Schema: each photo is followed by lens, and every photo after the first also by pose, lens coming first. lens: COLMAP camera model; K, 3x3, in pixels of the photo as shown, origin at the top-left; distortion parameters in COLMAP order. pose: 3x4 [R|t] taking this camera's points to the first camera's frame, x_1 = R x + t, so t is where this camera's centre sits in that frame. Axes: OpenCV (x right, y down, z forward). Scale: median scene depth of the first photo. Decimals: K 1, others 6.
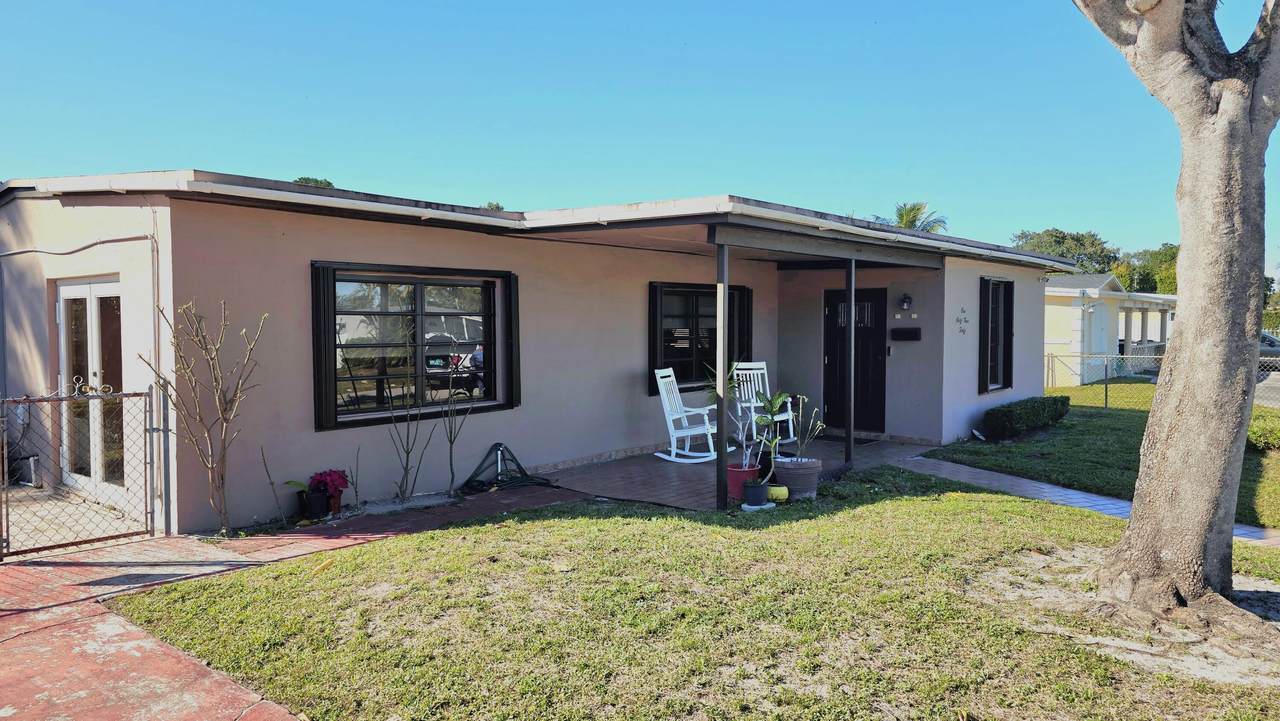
lens RADIAL K [[868.9, 0, 640.0], [0, 868.9, 360.5], [0, 0, 1]] dist [0.045783, -0.000258]
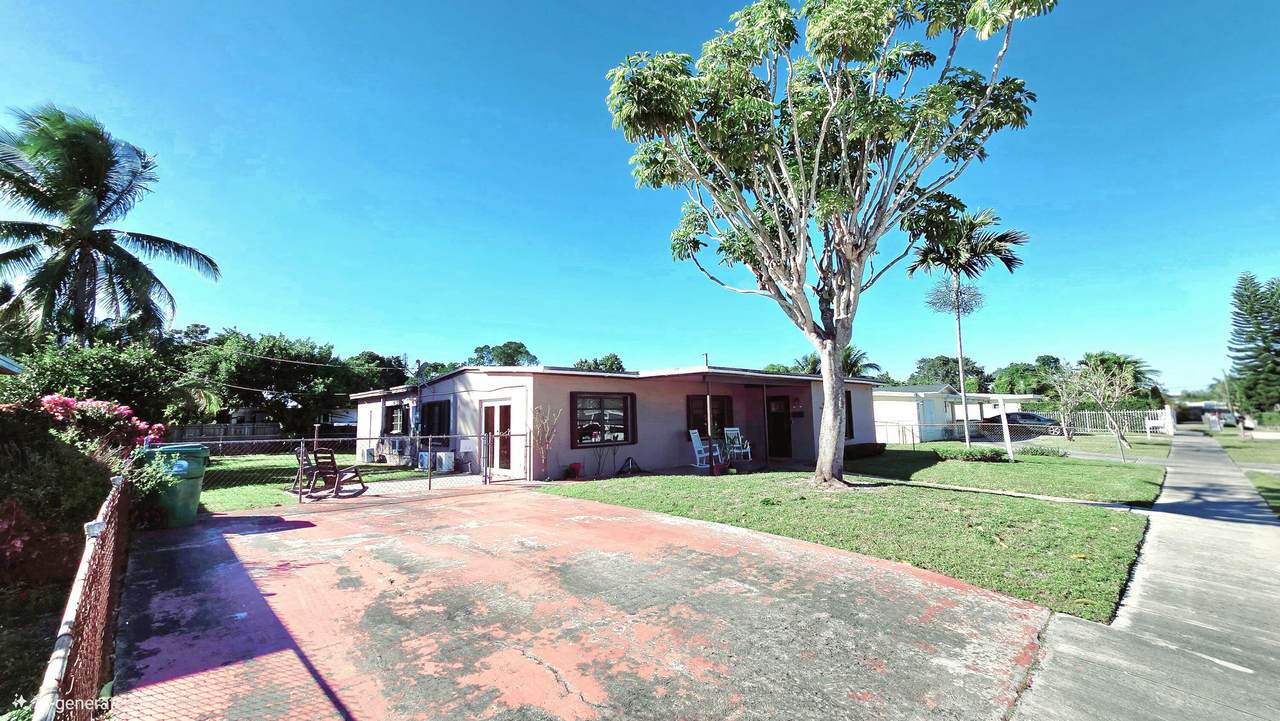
lens RADIAL K [[519.1, 0, 667.5], [0, 519.1, 355.2], [0, 0, 1]] dist [-0.000421, 0.000004]
pose [[0.998179, -0.029036, -0.052875, 0.036777], [0.019956, 0.986127, -0.164789, 0.040628], [0.056927, 0.163433, 0.984911, -0.487609]]
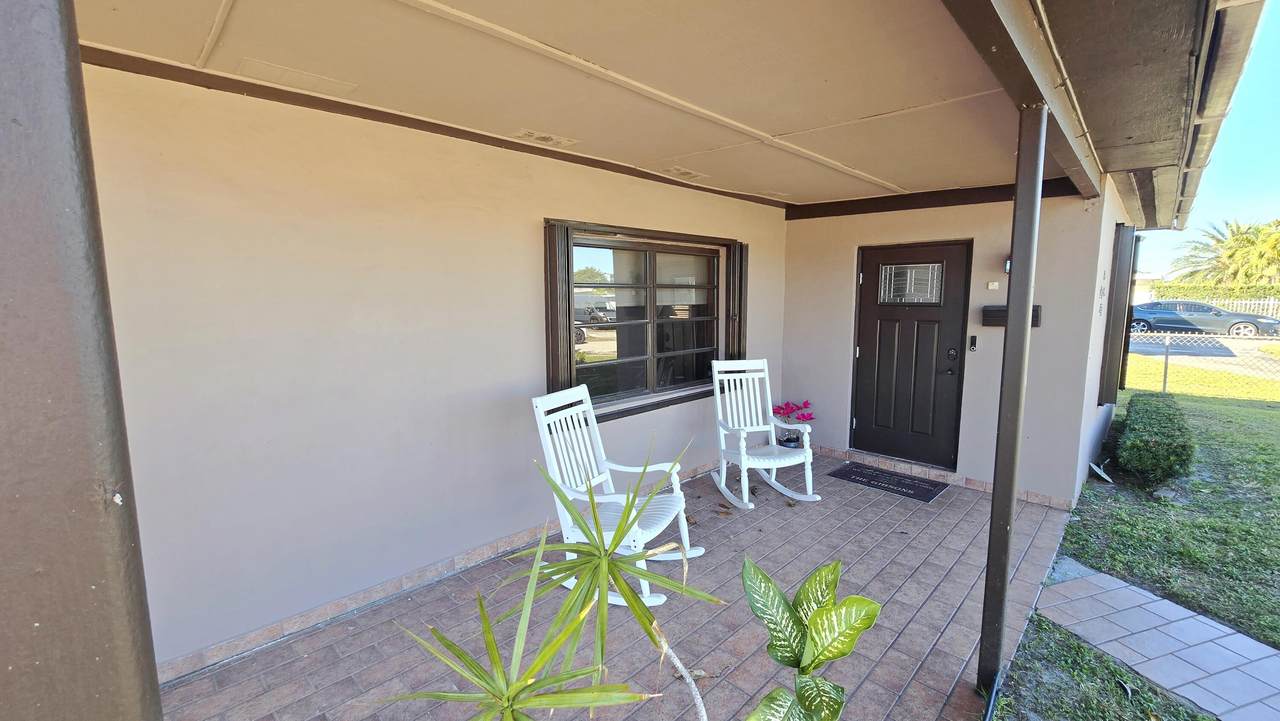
lens RADIAL K [[519.1, 0, 667.5], [0, 519.1, 355.2], [0, 0, 1]] dist [-0.000421, 0.000004]
pose [[0.998687, 0.001702, -0.051208, 0.107509], [0.001823, 0.997635, 0.068708, -0.032166], [0.051204, -0.068712, 0.996322, 0.728505]]
